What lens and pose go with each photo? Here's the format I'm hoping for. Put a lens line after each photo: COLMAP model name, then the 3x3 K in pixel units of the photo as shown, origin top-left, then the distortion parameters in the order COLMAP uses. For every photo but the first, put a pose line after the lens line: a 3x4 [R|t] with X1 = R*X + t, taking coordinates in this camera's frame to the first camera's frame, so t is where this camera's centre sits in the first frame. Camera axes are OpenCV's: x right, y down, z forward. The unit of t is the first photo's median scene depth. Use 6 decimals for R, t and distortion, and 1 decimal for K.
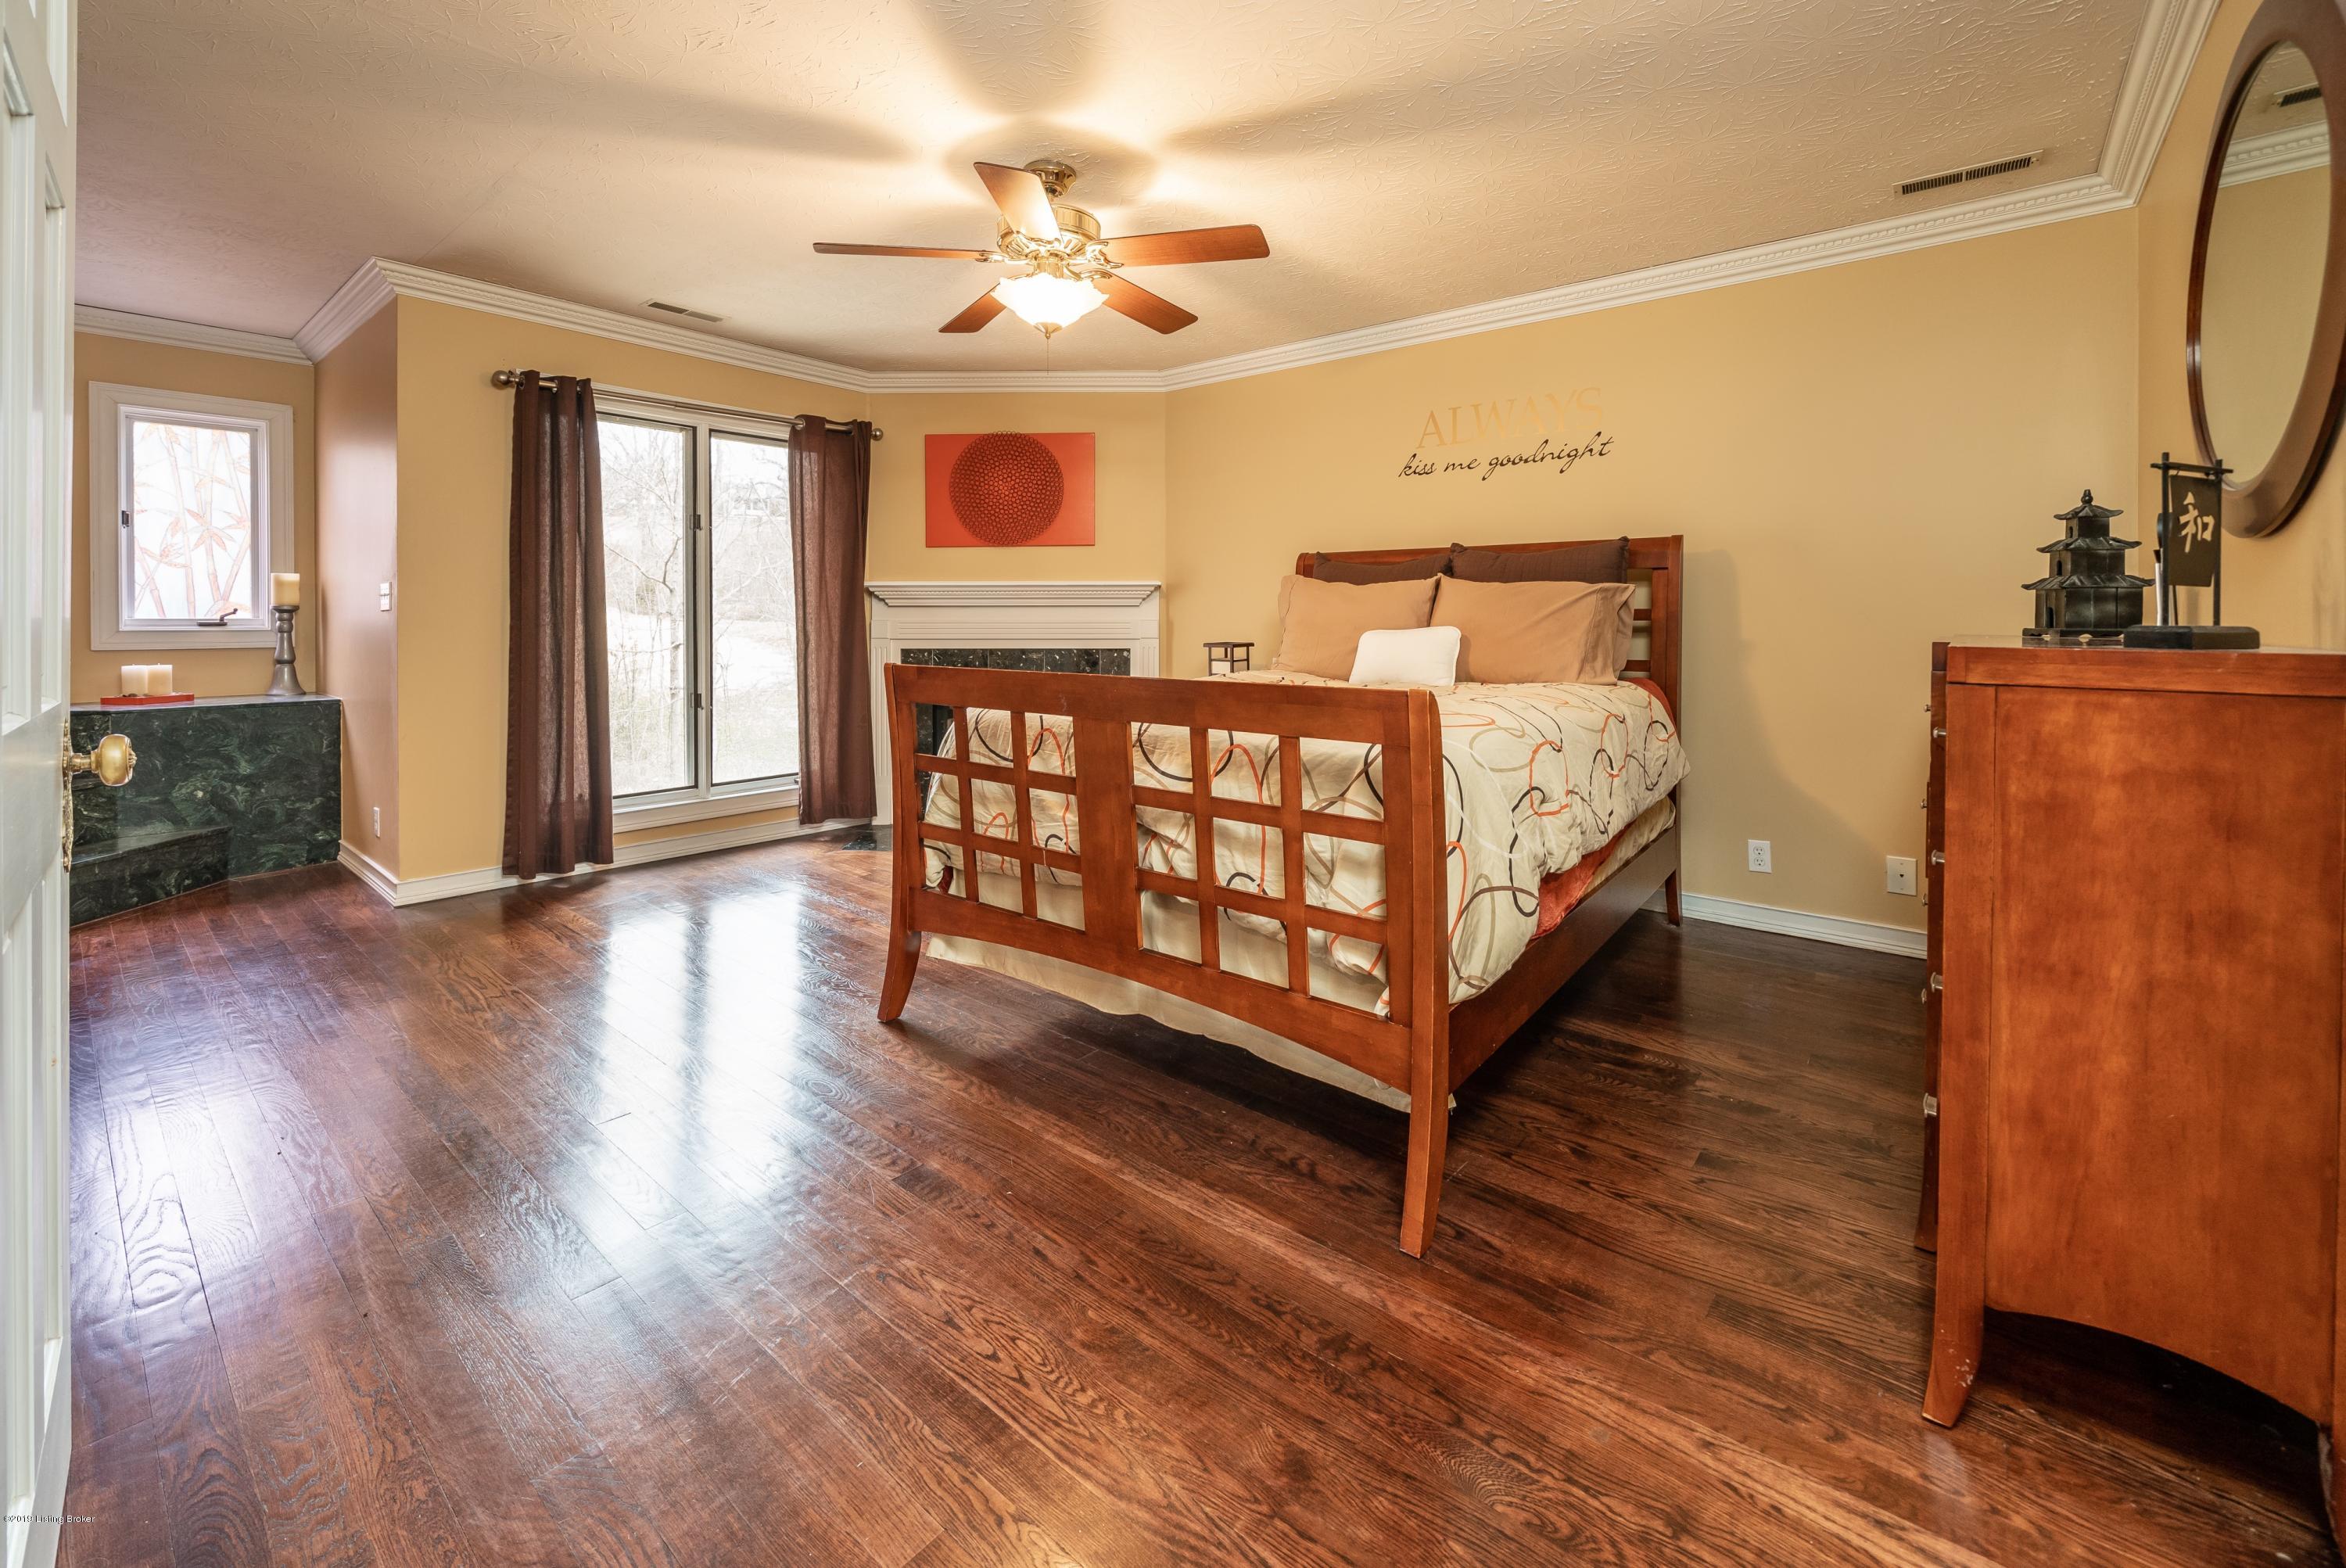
lens RADIAL K [[816.9, 0, 1172.8], [0, 816.9, 791.8], [0, 0, 1]] dist [0.000185, 0.000024]
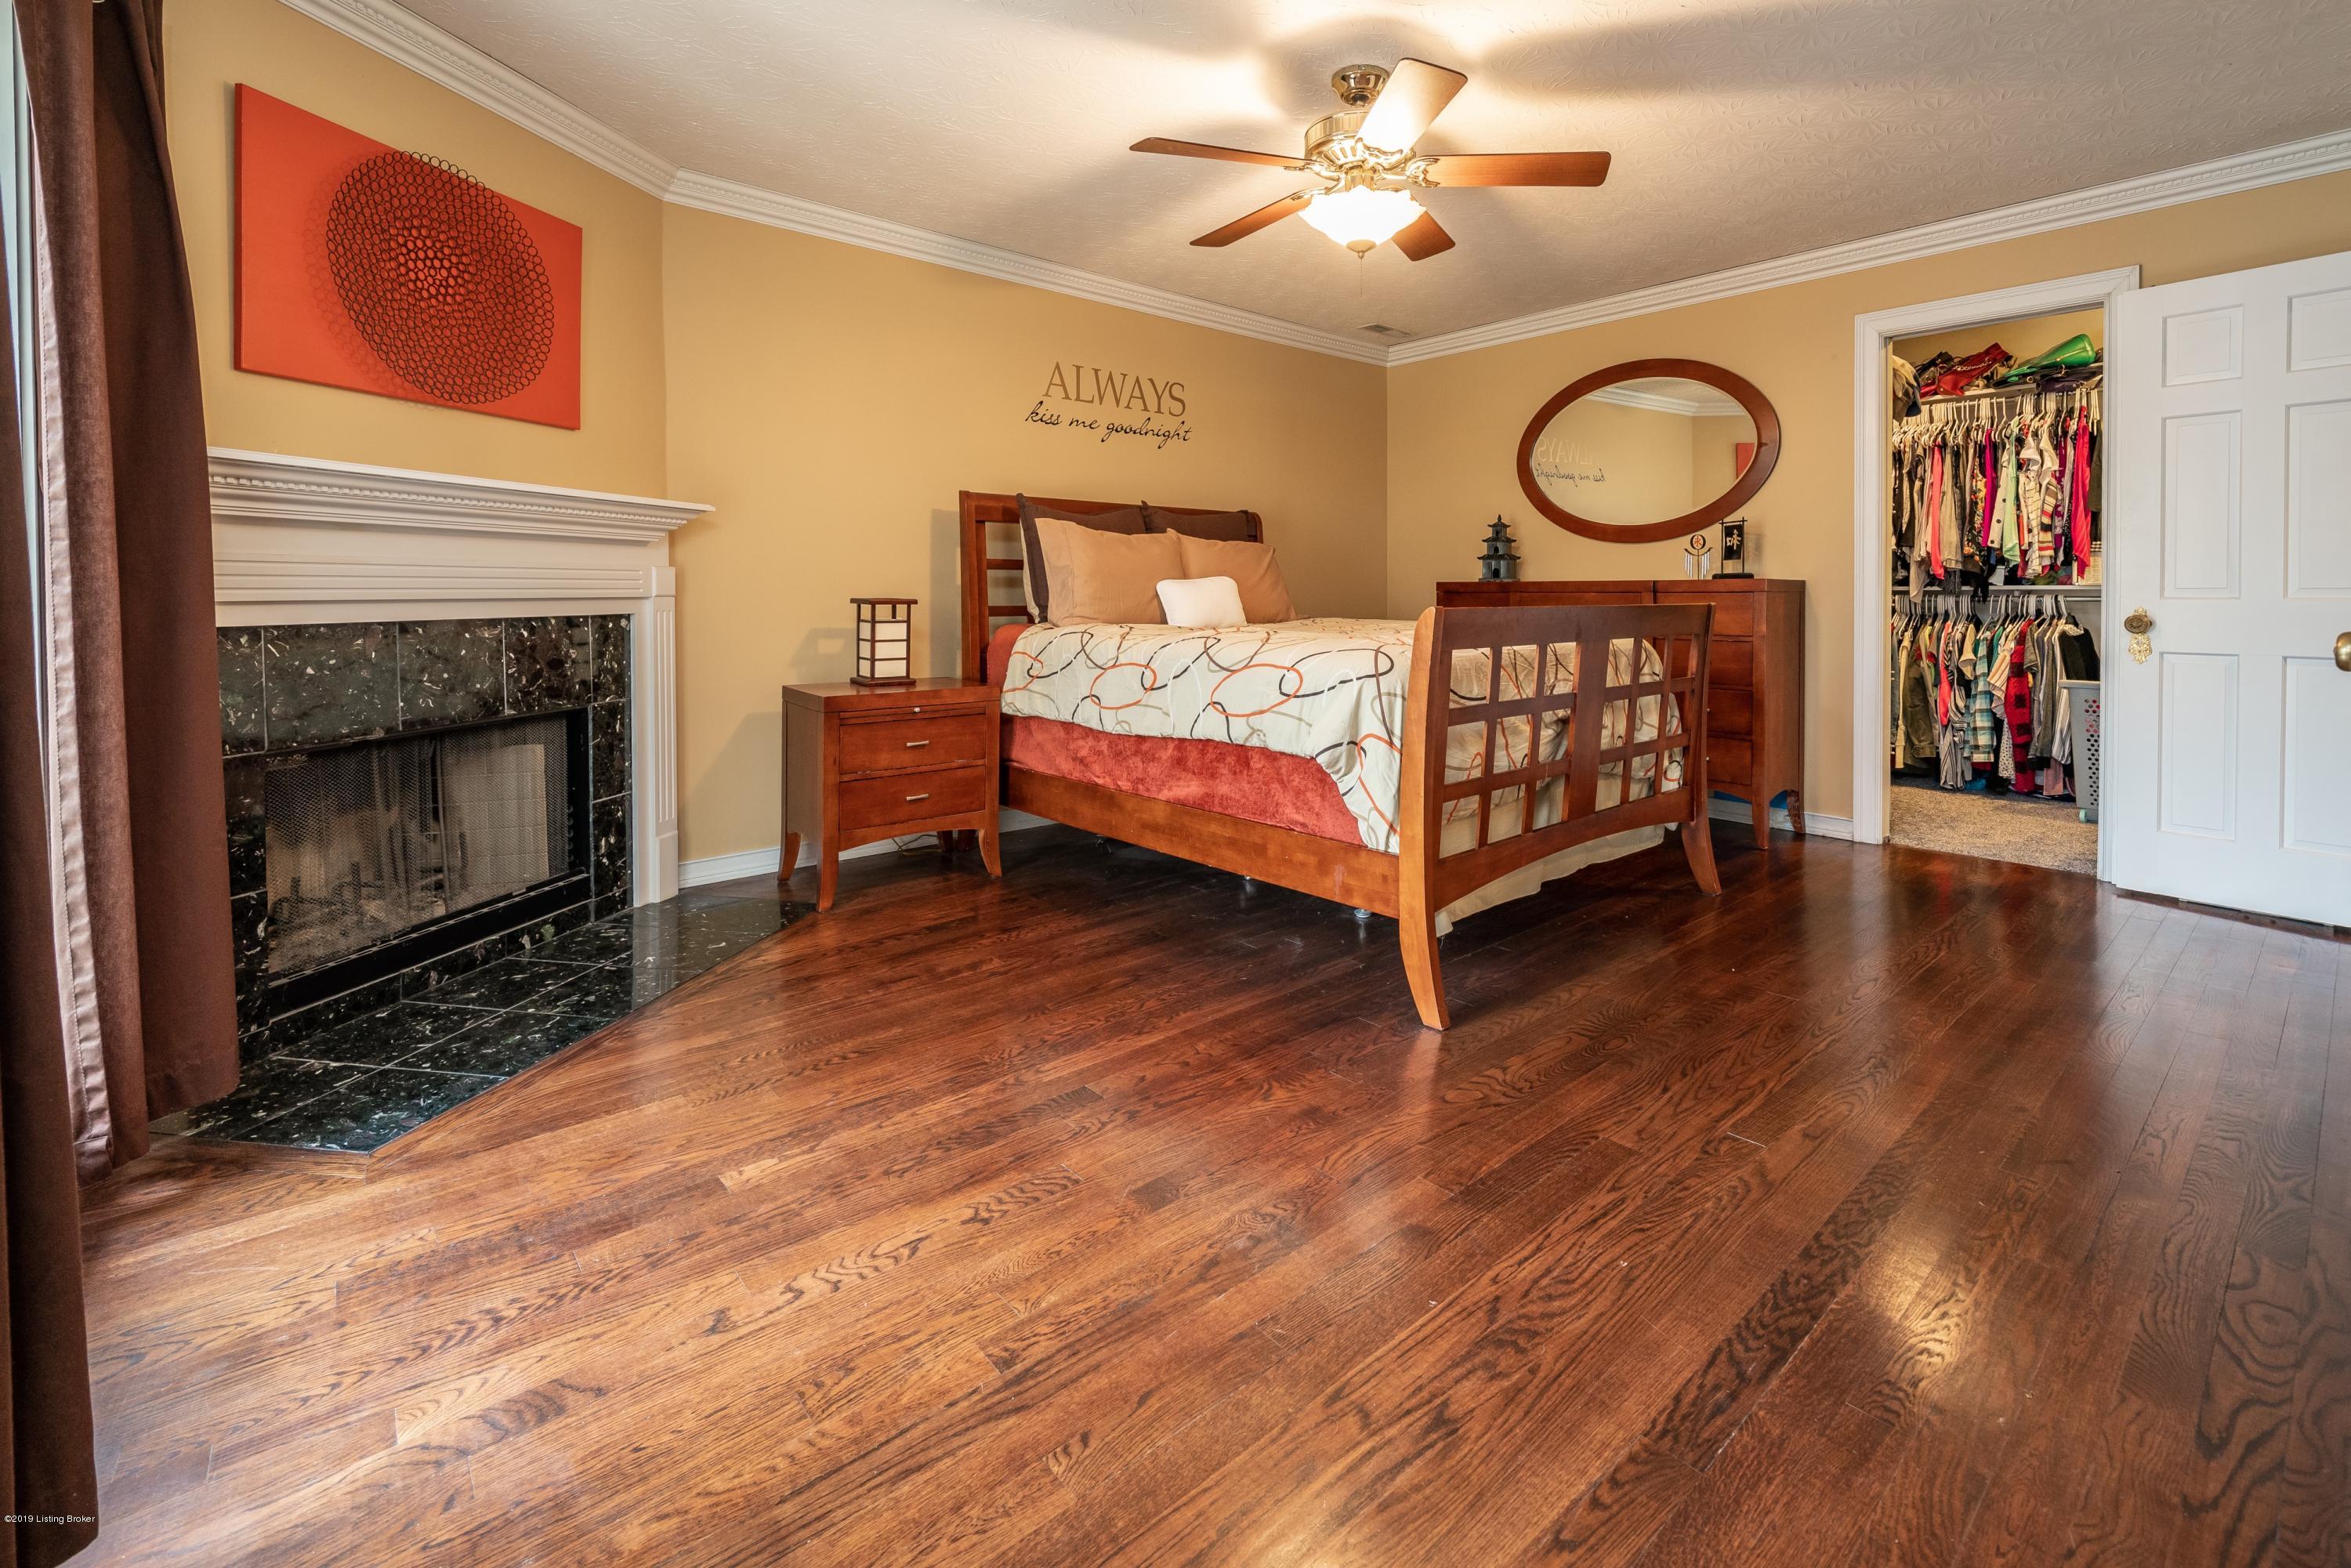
lens RADIAL K [[940.2, 0, 1167.1], [0, 940.2, 779.1], [0, 0, 1]] dist [-0.001946, -0.000118]
pose [[0.261757, -0.189948, 0.946257, -0.832642], [0.196834, 0.970342, 0.140333, -0.105160], [-0.944849, 0.149522, 0.291382, 0.611470]]
